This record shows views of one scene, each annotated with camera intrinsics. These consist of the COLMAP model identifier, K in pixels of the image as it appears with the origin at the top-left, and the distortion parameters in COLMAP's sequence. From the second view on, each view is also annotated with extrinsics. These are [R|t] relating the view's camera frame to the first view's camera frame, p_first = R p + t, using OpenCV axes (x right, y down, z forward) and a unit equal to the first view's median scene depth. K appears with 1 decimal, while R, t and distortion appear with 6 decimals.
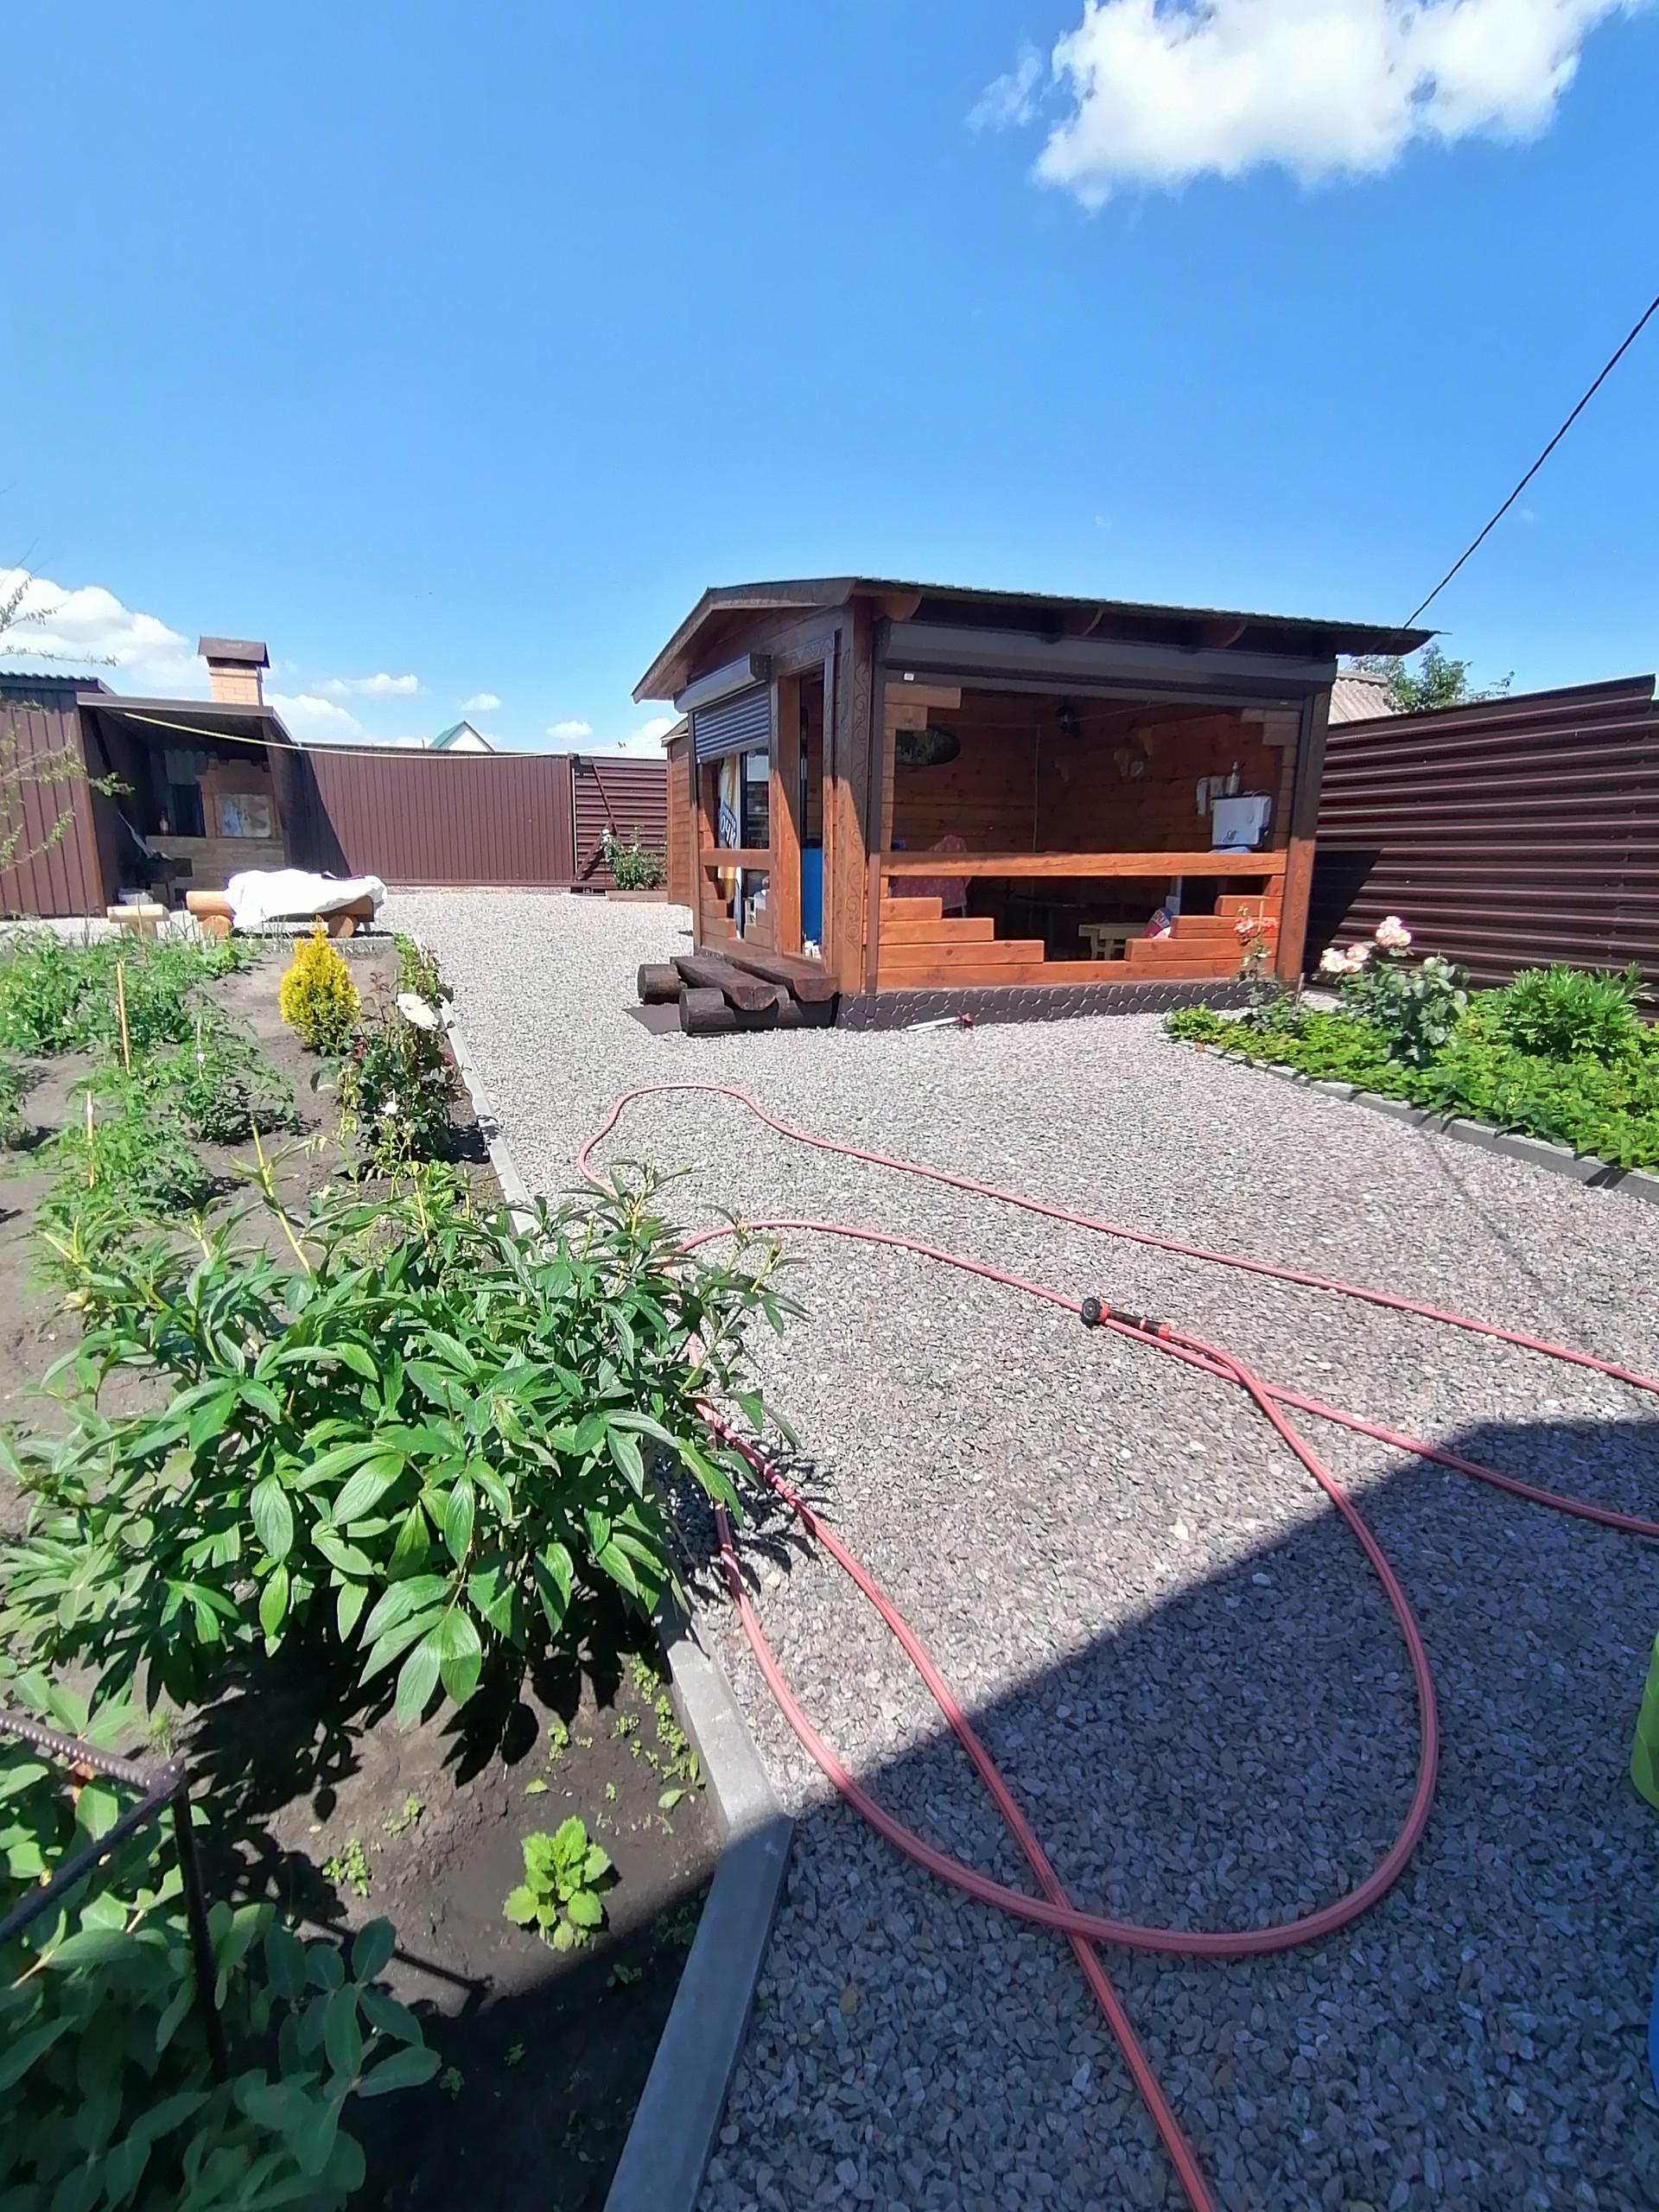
lens RADIAL K [[1072.7, 0, 827.1], [0, 1072.7, 1098.6], [0, 0, 1]] dist [0.022790, -0.000195]
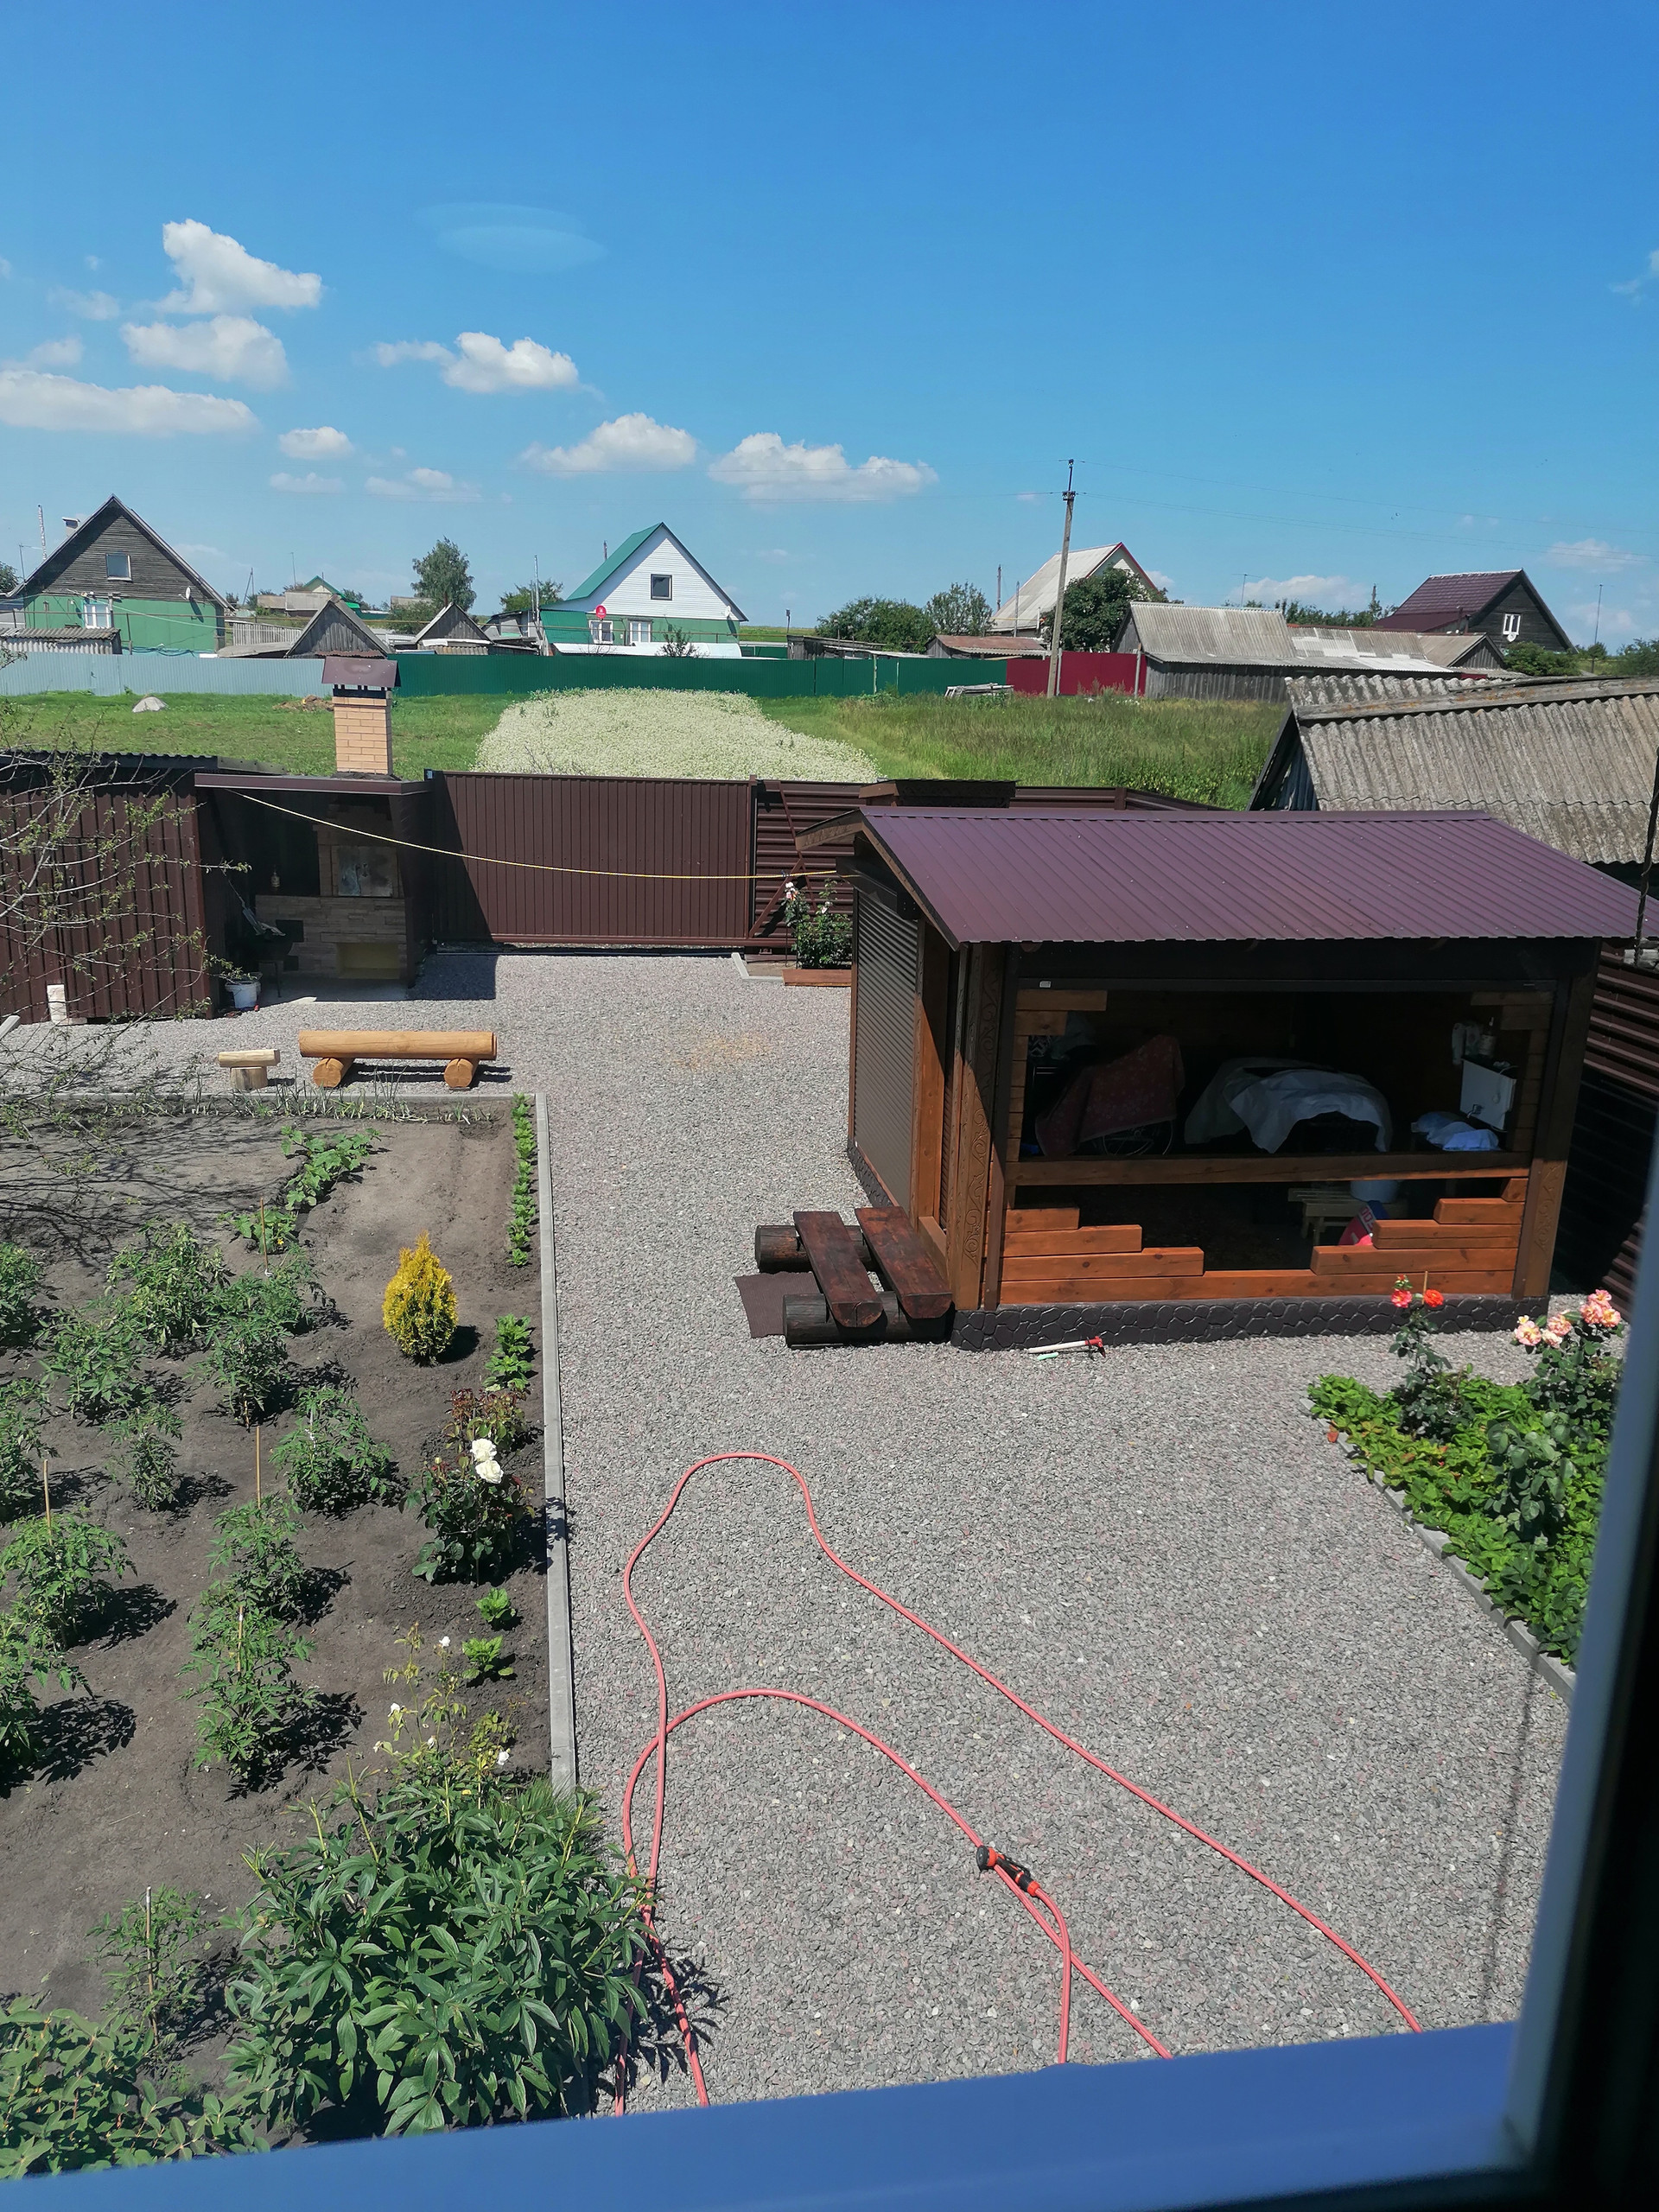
lens RADIAL K [[1648.3, 0, 872.1], [0, 1648.3, 1109.6], [0, 0, 1]] dist [0.085394, -0.118650]
pose [[0.980221, 0.072447, -0.184171, 0.187627], [-0.063715, 0.996565, 0.052907, -0.333965], [0.187371, -0.040126, 0.981469, -0.379170]]
